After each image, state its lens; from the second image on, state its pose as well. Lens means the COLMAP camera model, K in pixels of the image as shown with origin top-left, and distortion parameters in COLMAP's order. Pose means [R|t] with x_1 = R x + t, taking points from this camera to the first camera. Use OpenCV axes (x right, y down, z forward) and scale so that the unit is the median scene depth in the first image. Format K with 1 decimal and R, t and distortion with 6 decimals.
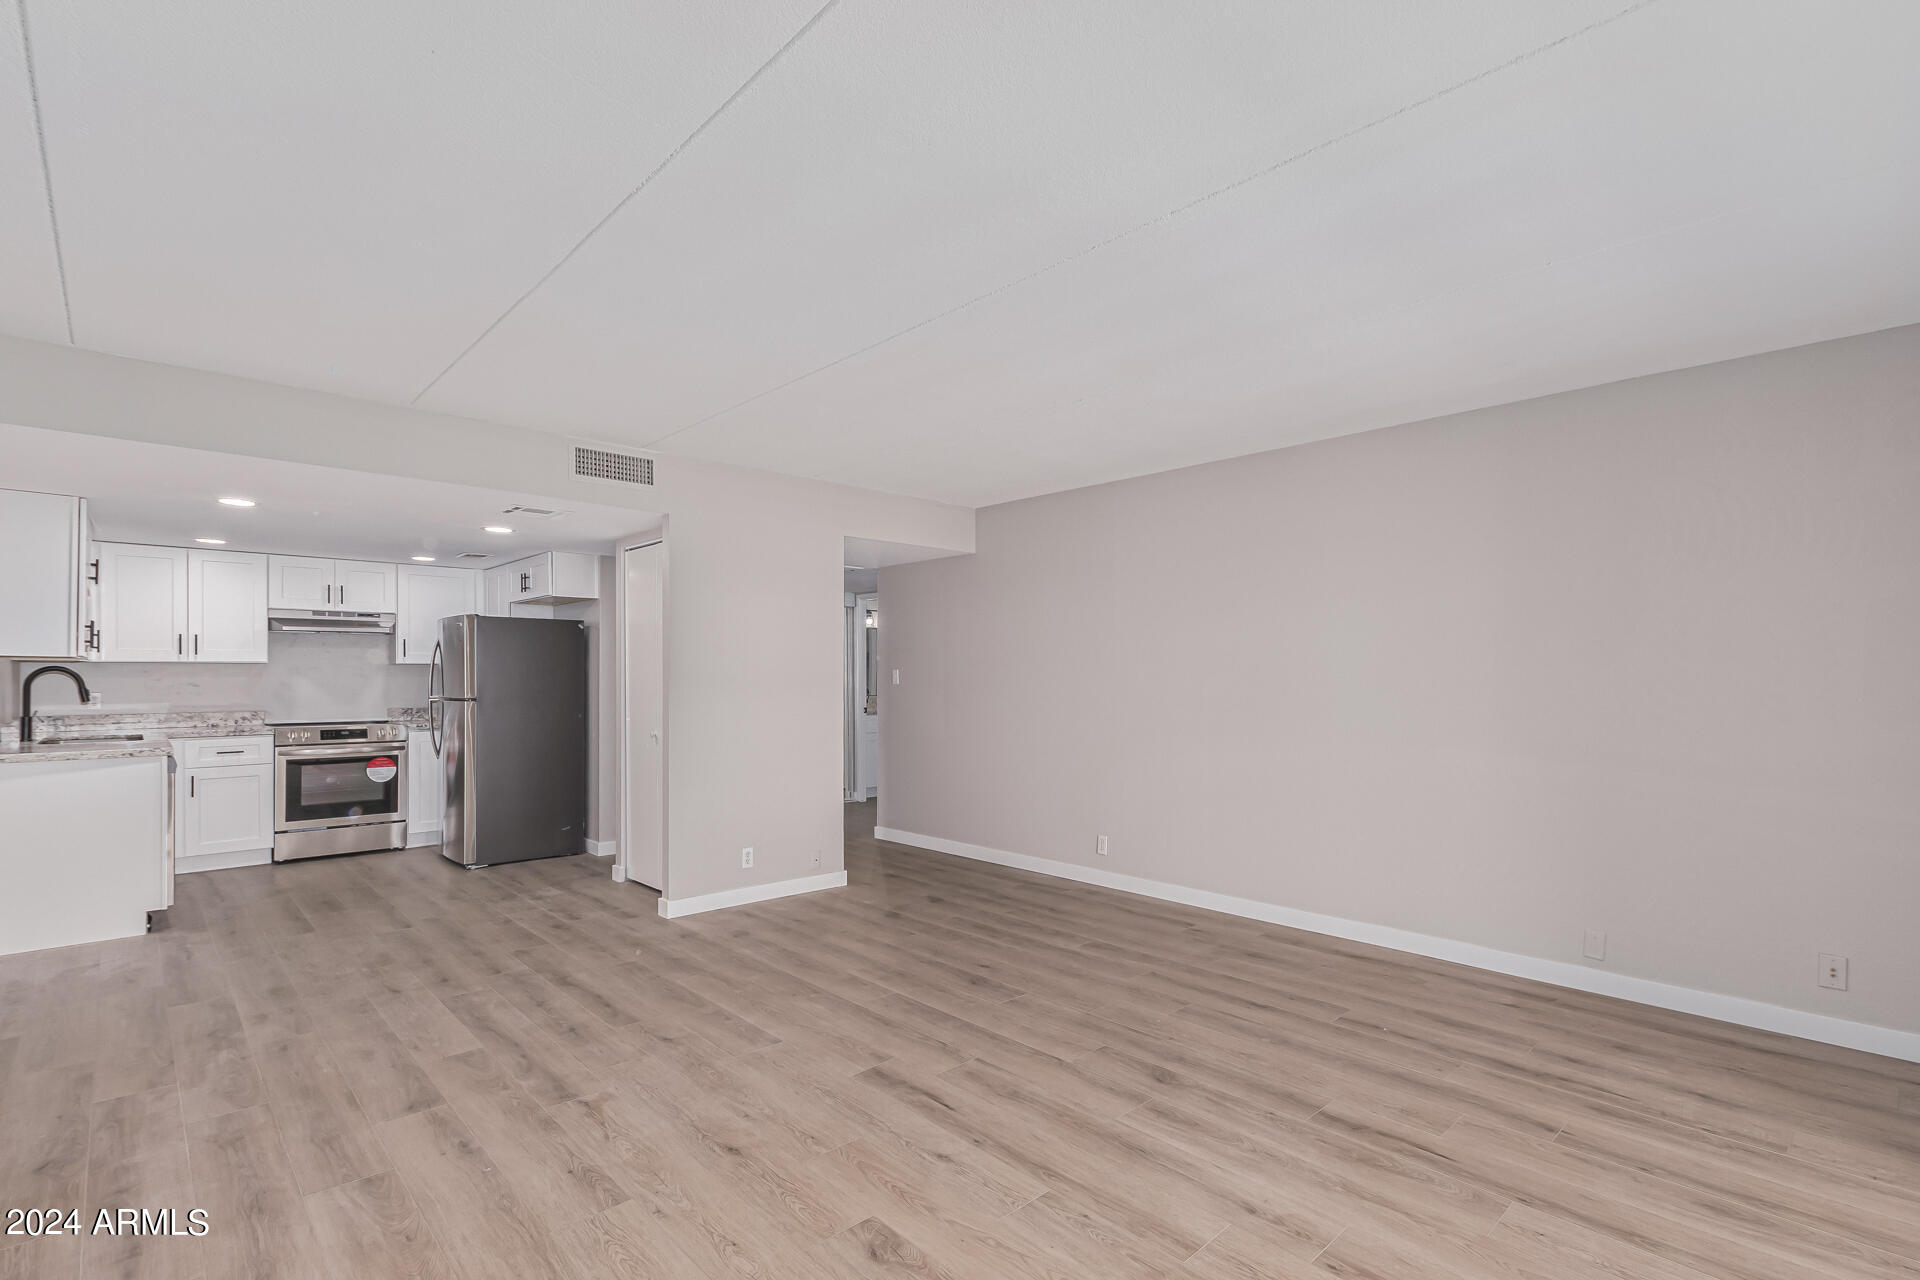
lens RADIAL K [[882.6, 0, 976.3], [0, 882.6, 679.5], [0, 0, 1]] dist [0.003179, -0.000624]
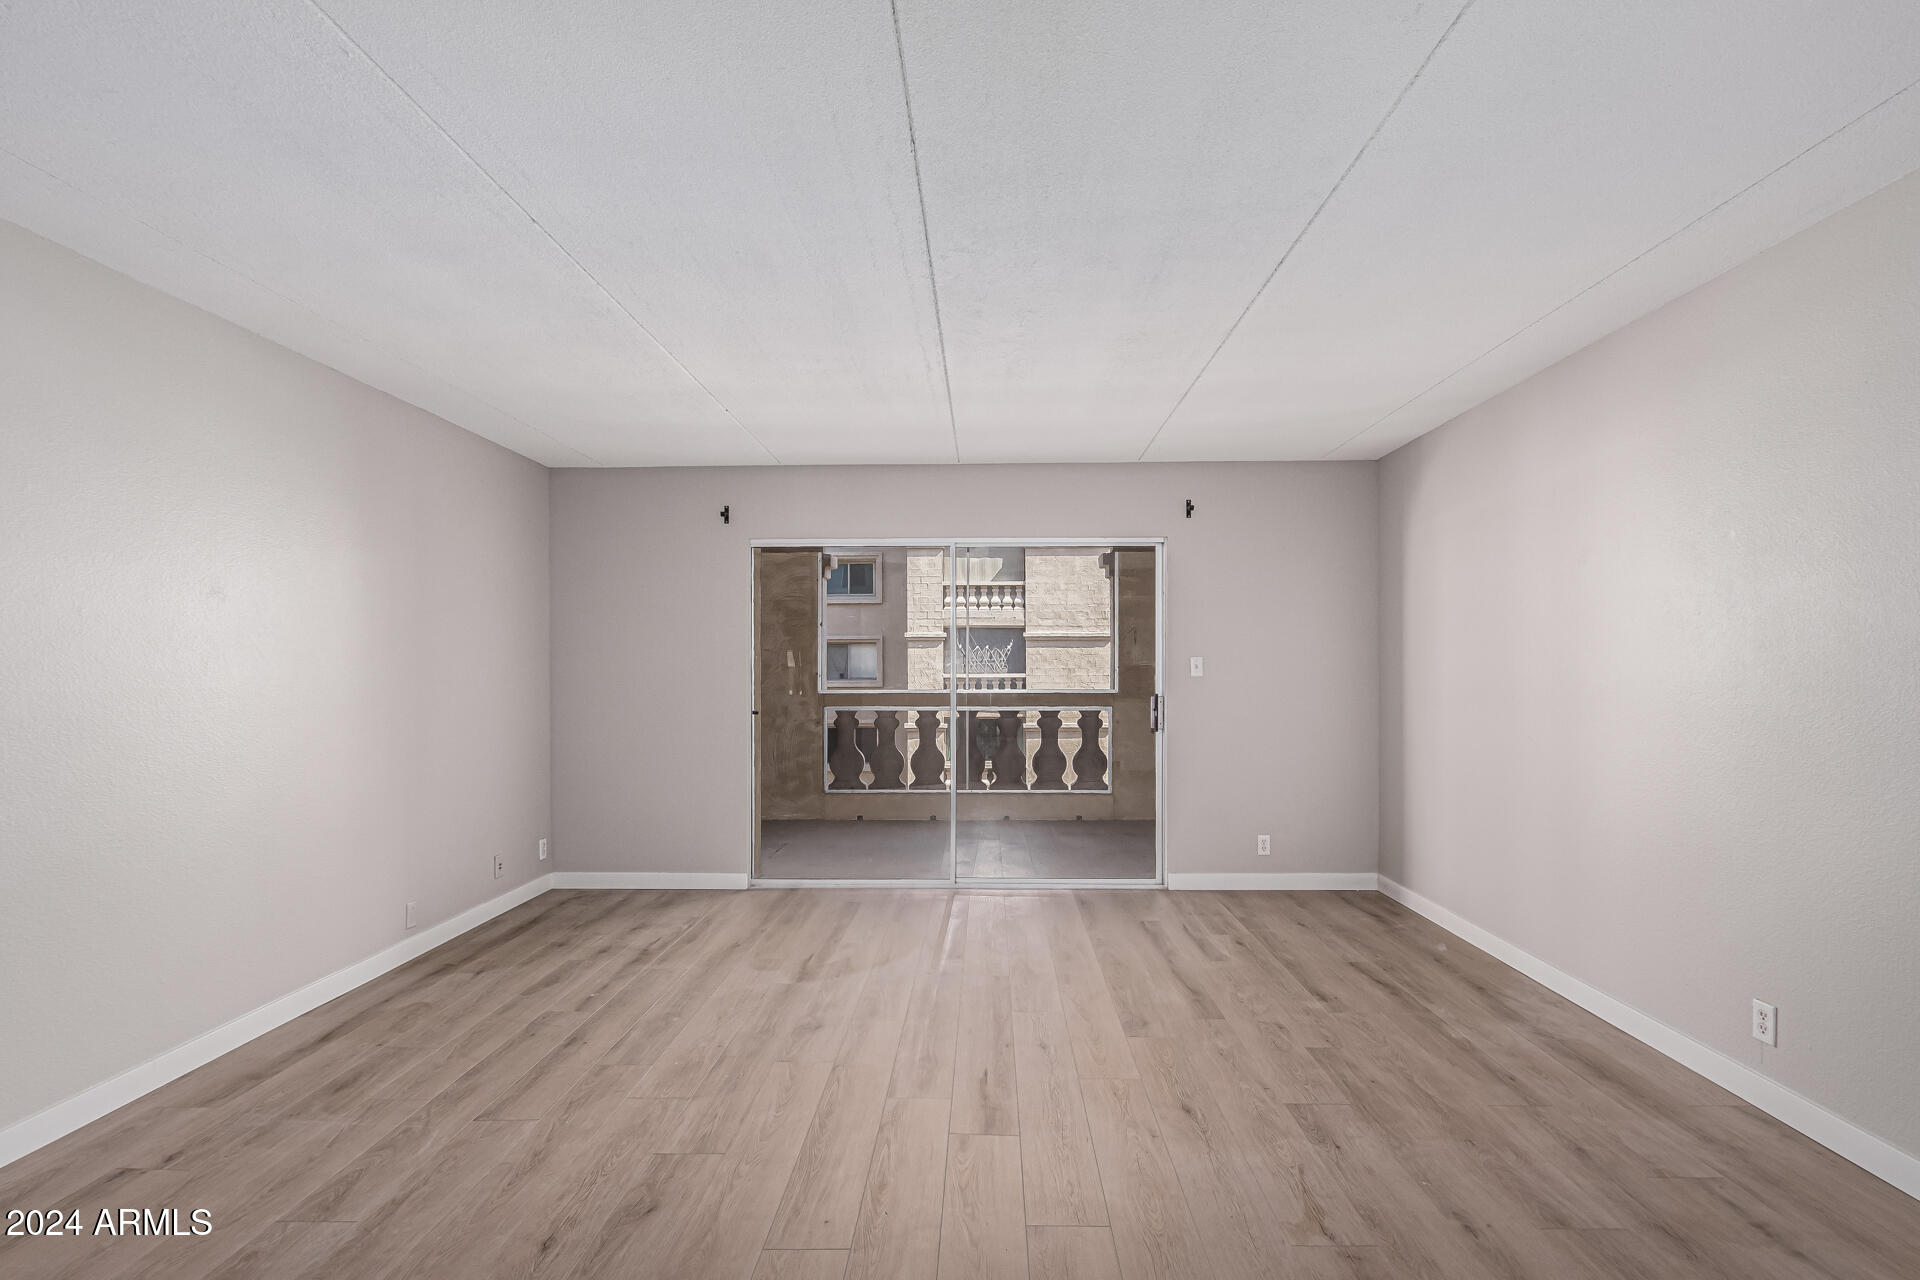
lens RADIAL K [[898.2, 0, 976.0], [0, 898.2, 651.1], [0, 0, 1]] dist [0.003723, -0.001326]
pose [[-0.712744, 0.015216, 0.701259, -0.491581], [0.008838, 0.999880, -0.012712, -0.002924], [-0.701369, -0.002862, -0.712793, 1.113519]]
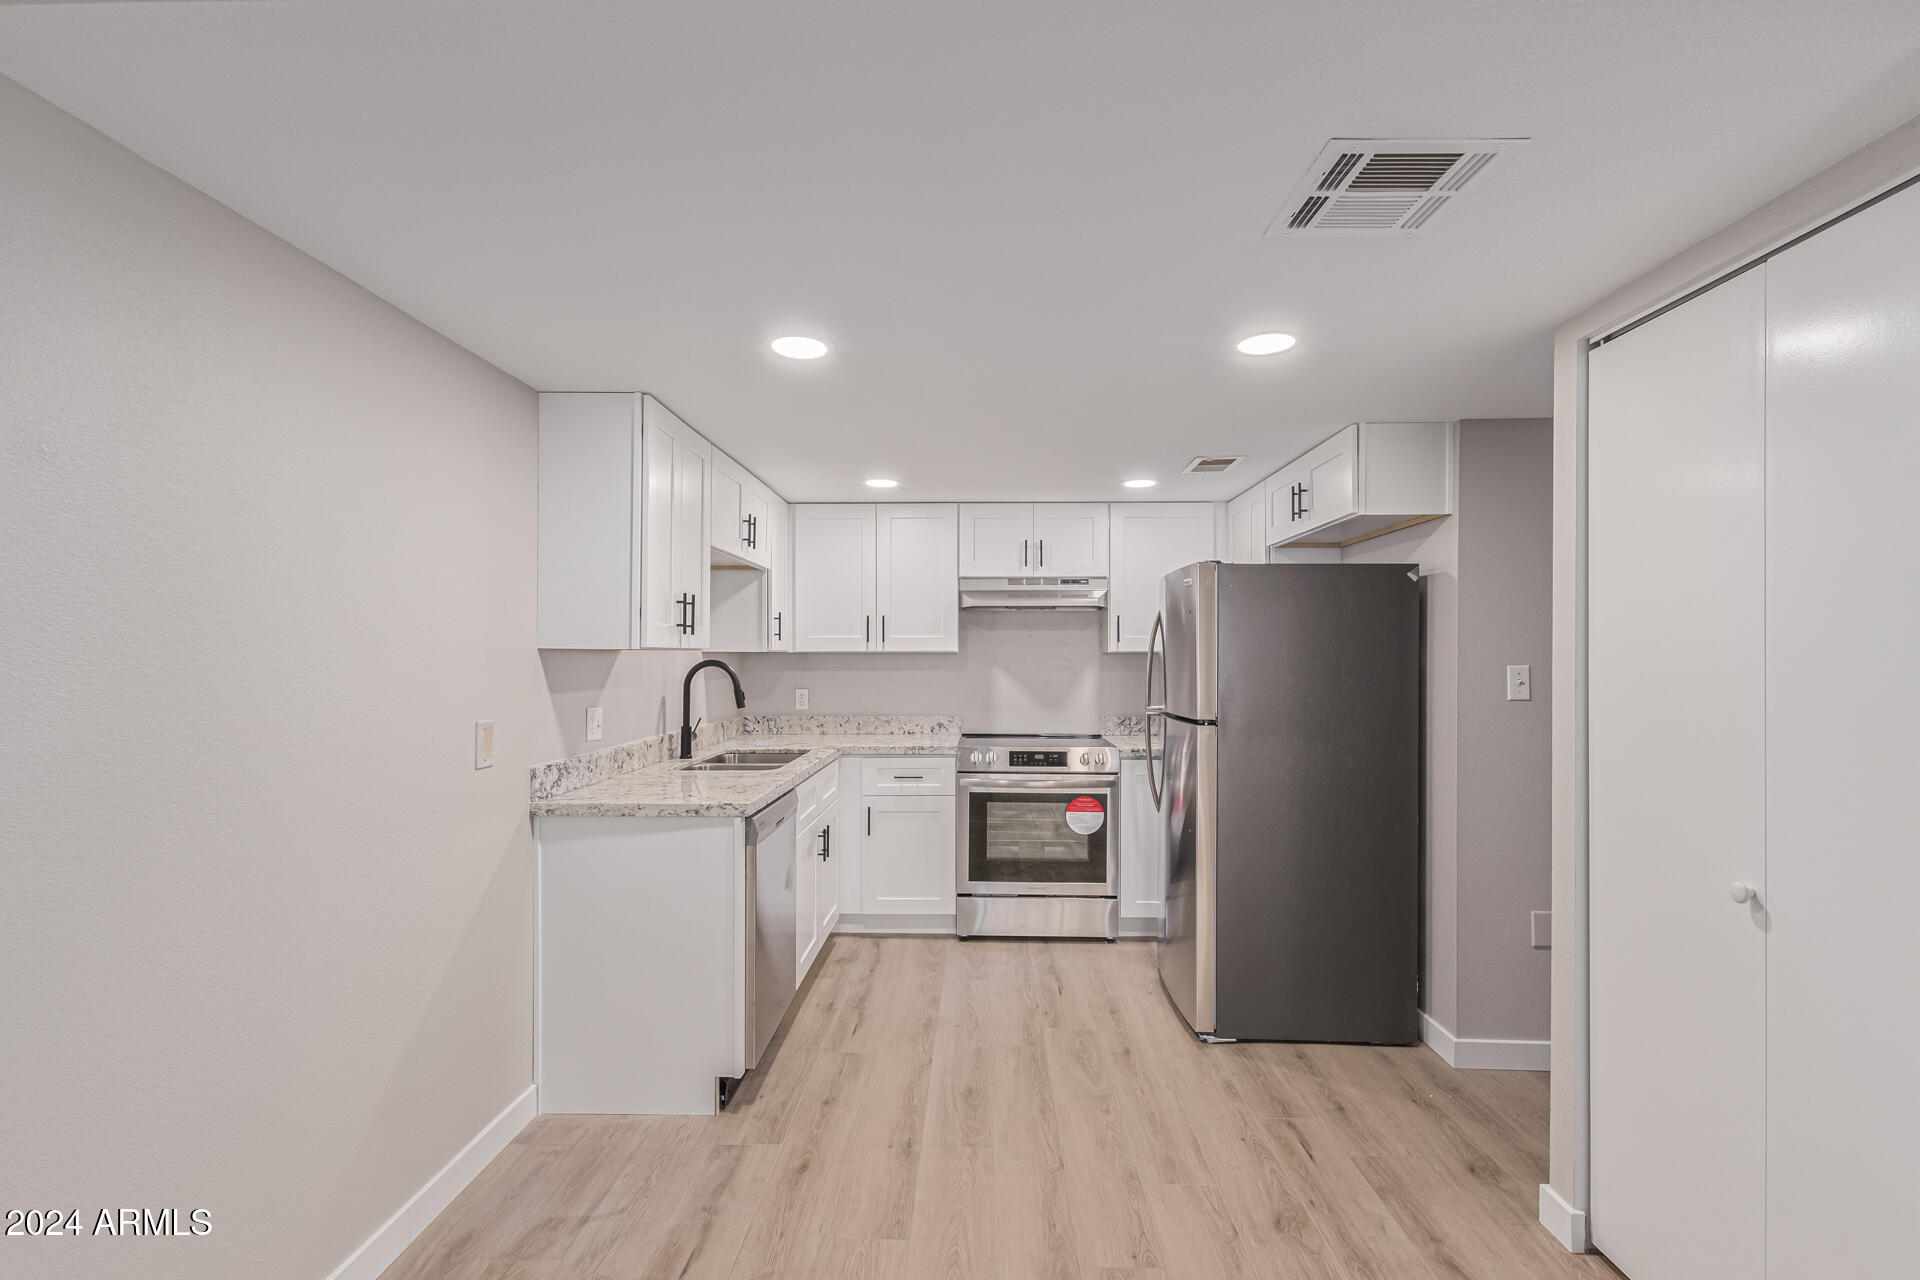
lens RADIAL K [[898.2, 0, 976.0], [0, 898.2, 651.1], [0, 0, 1]] dist [0.003723, -0.001326]
pose [[0.711519, -0.004096, -0.702655, -0.412674], [-0.003765, 0.999946, -0.009642, -0.019529], [0.702657, 0.009506, 0.711465, 0.735653]]
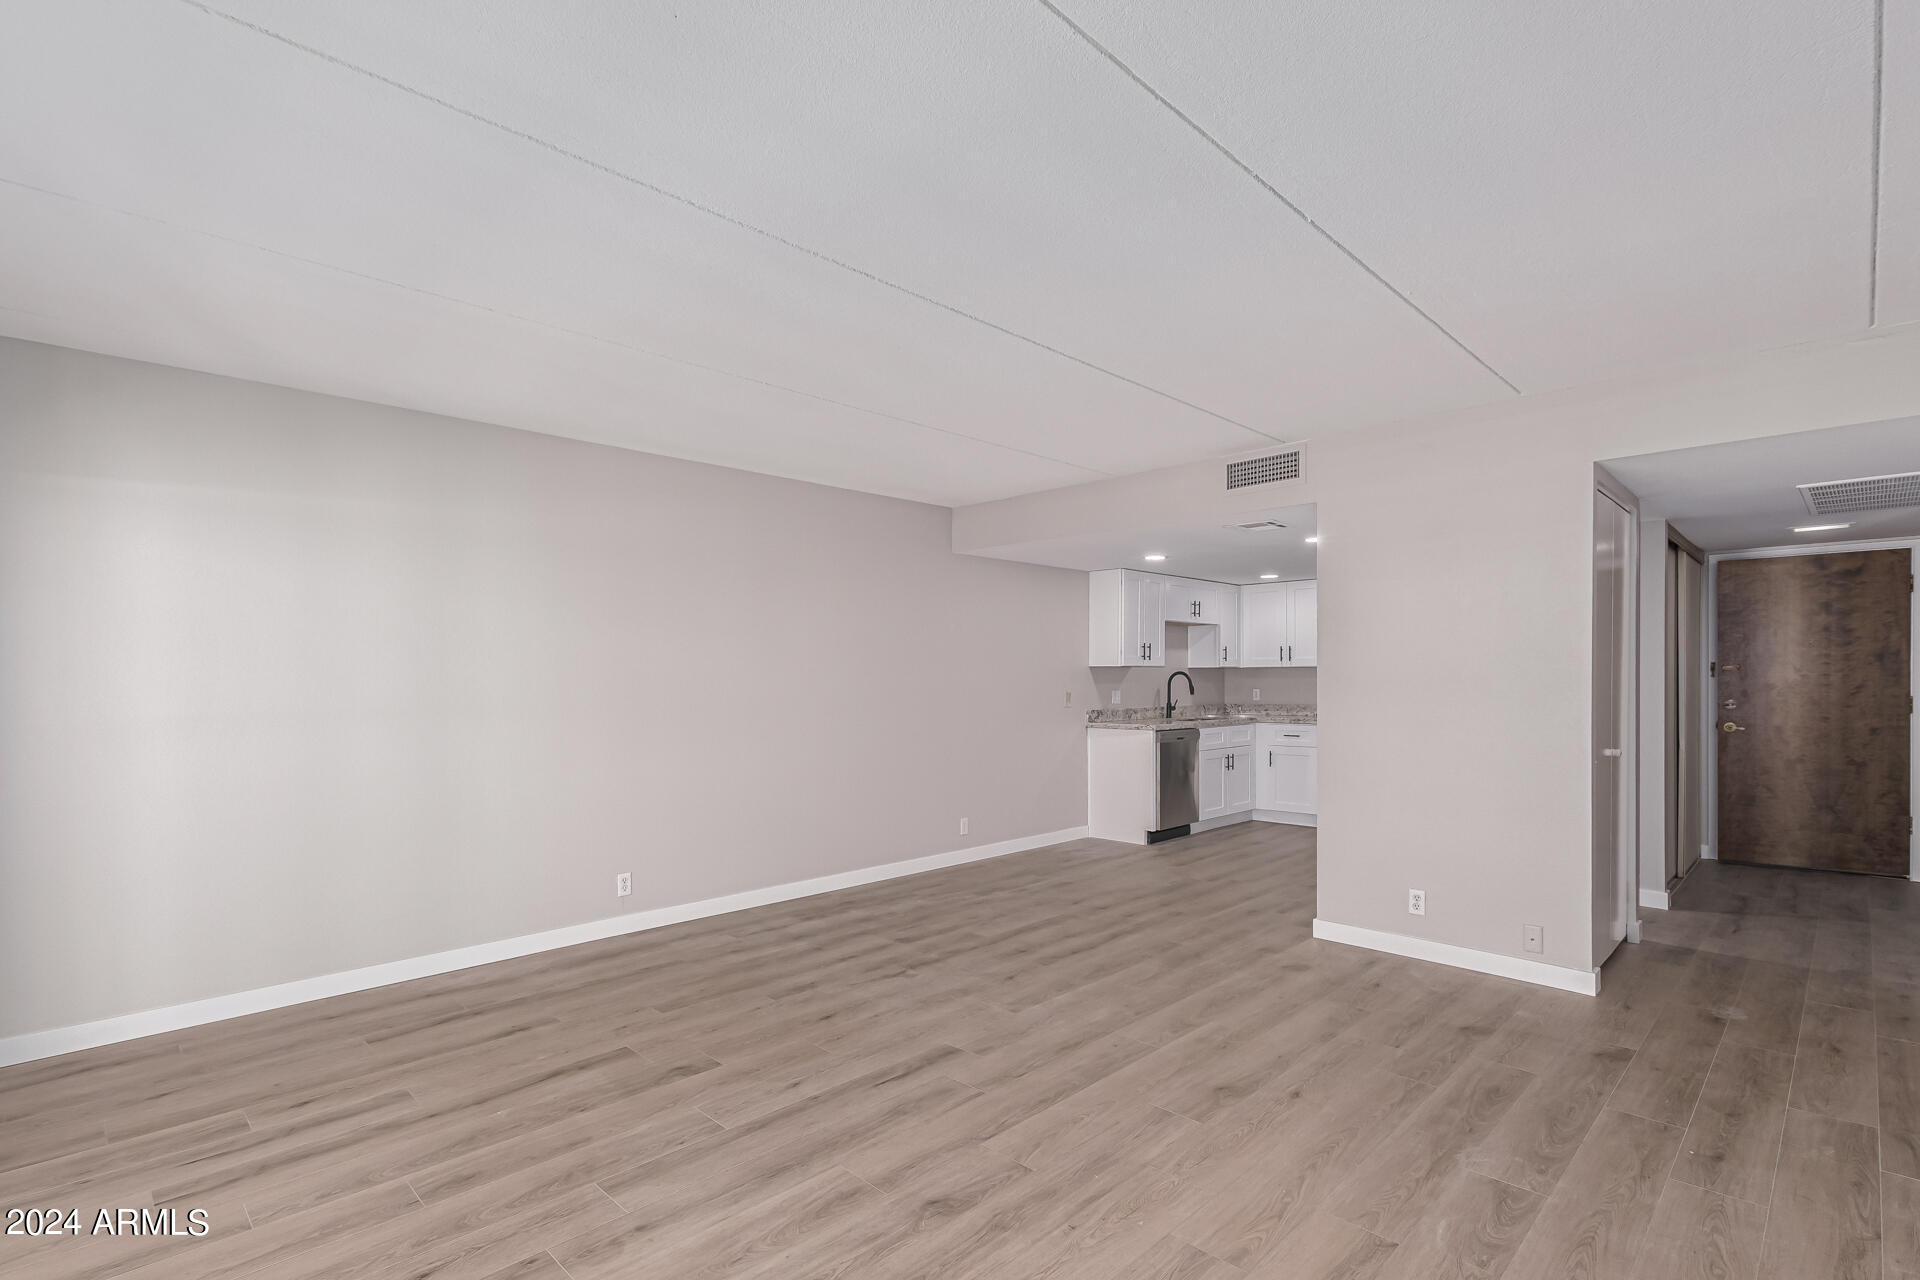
lens RADIAL K [[903.9, 0, 955.5], [0, 903.9, 679.2], [0, 0, 1]] dist [0.001790, -0.001416]
pose [[0.029600, 0.000067, -0.999562, 0.662393], [-0.000833, 1.000000, 0.000042, -0.001032], [0.999561, 0.000831, 0.029600, 0.663982]]
